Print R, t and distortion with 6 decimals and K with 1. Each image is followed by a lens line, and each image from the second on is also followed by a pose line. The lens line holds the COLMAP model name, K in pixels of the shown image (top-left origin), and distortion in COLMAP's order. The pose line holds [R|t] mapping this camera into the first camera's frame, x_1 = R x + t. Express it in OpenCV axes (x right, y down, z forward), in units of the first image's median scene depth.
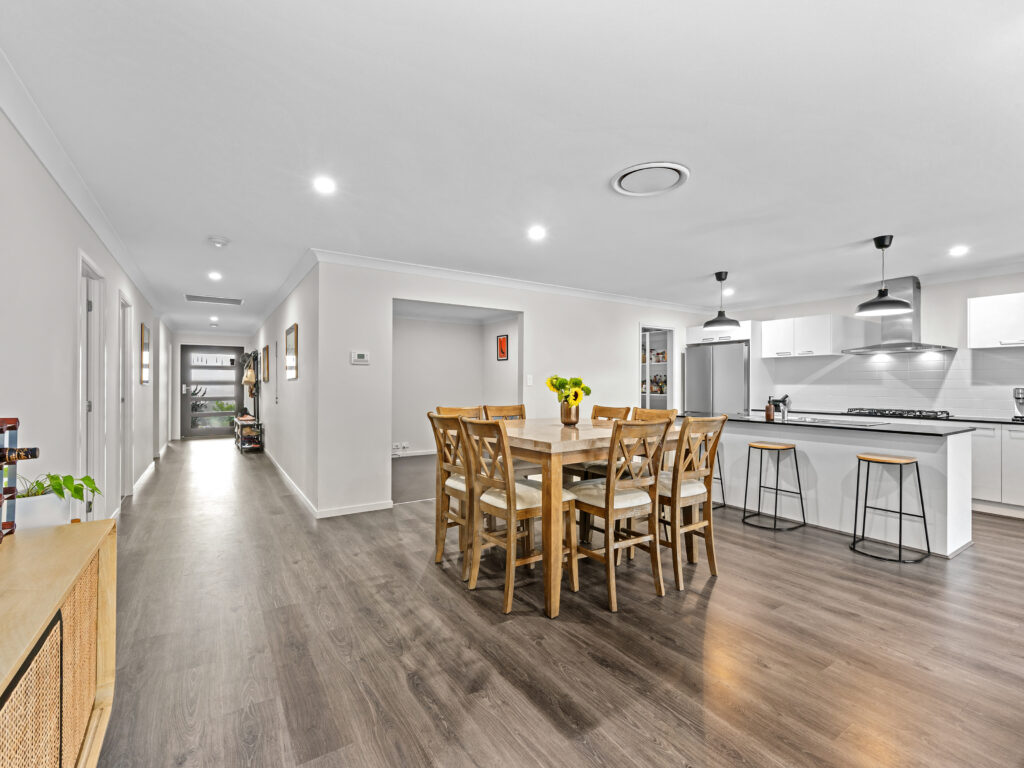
lens RADIAL K [[466.1, 0, 506.4], [0, 466.1, 382.9], [0, 0, 1]] dist [0.001903, -0.000191]
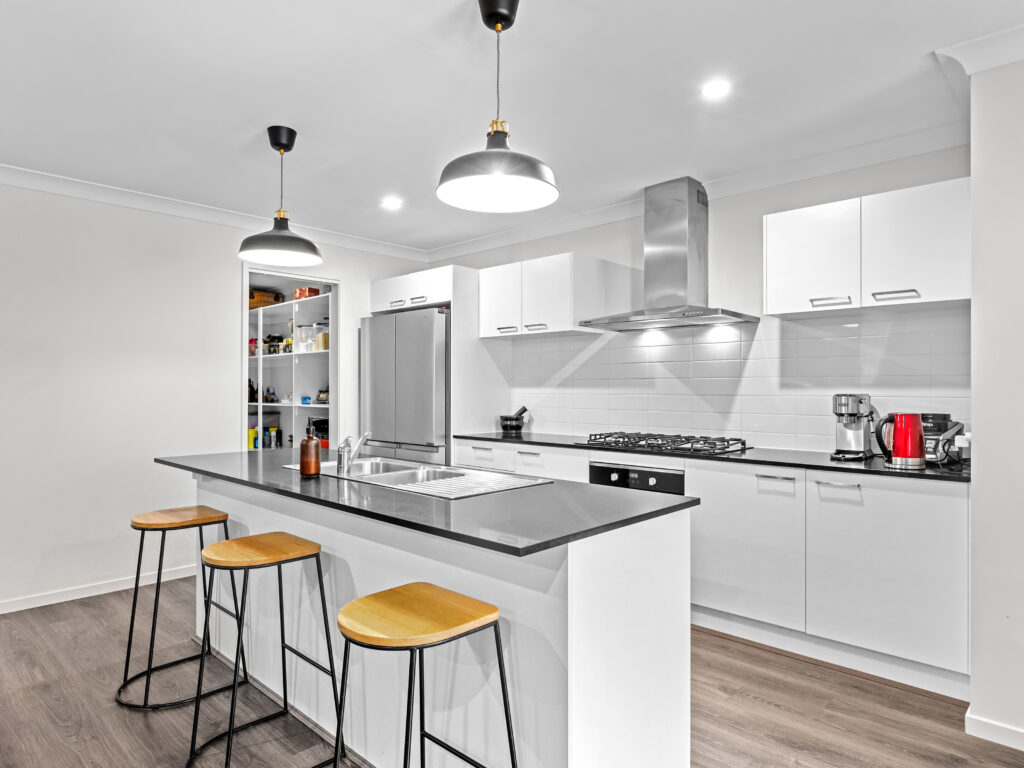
lens RADIAL K [[618.8, 0, 515.6], [0, 618.8, 389.9], [0, 0, 1]] dist [0.015477, 0.001197]
pose [[0.971496, -0.002025, 0.237048, 0.519380], [0.000933, 0.999988, 0.004717, 0.002924], [-0.237055, -0.004361, 0.971486, 0.378414]]
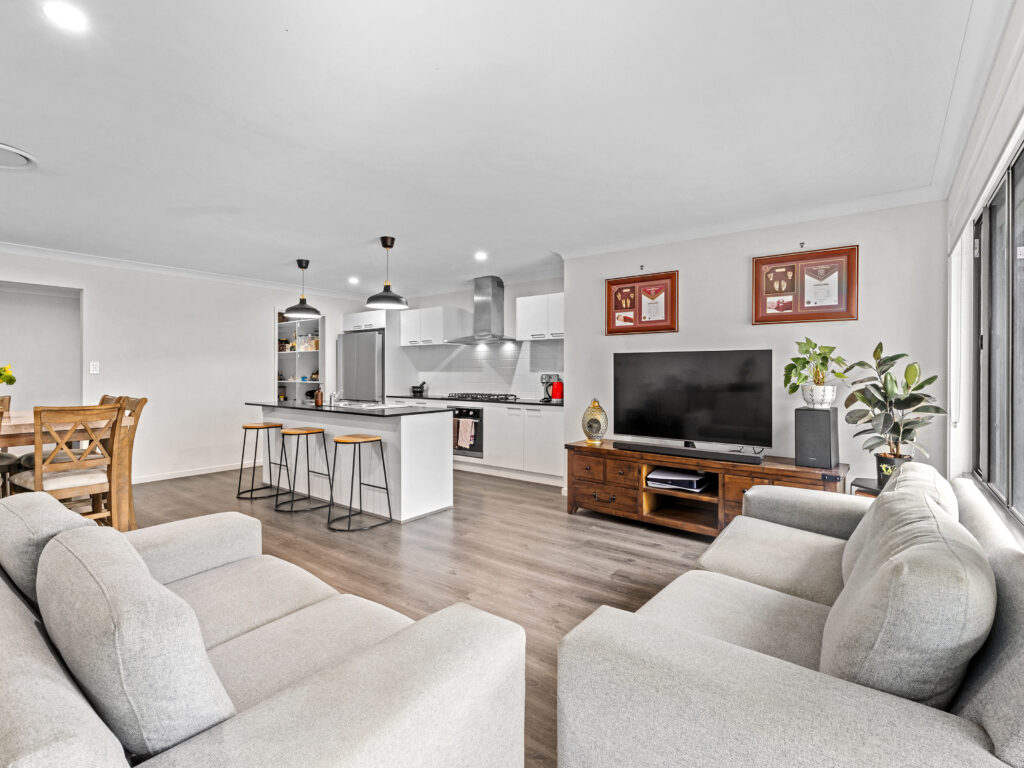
lens RADIAL K [[495.2, 0, 517.6], [0, 495.2, 375.4], [0, 0, 1]] dist [0.002869, 0.000235]
pose [[0.940622, -0.005067, 0.339419, 0.516661], [0.001572, 0.999943, 0.010572, 0.000427], [-0.339453, -0.009411, 0.940576, -0.153078]]
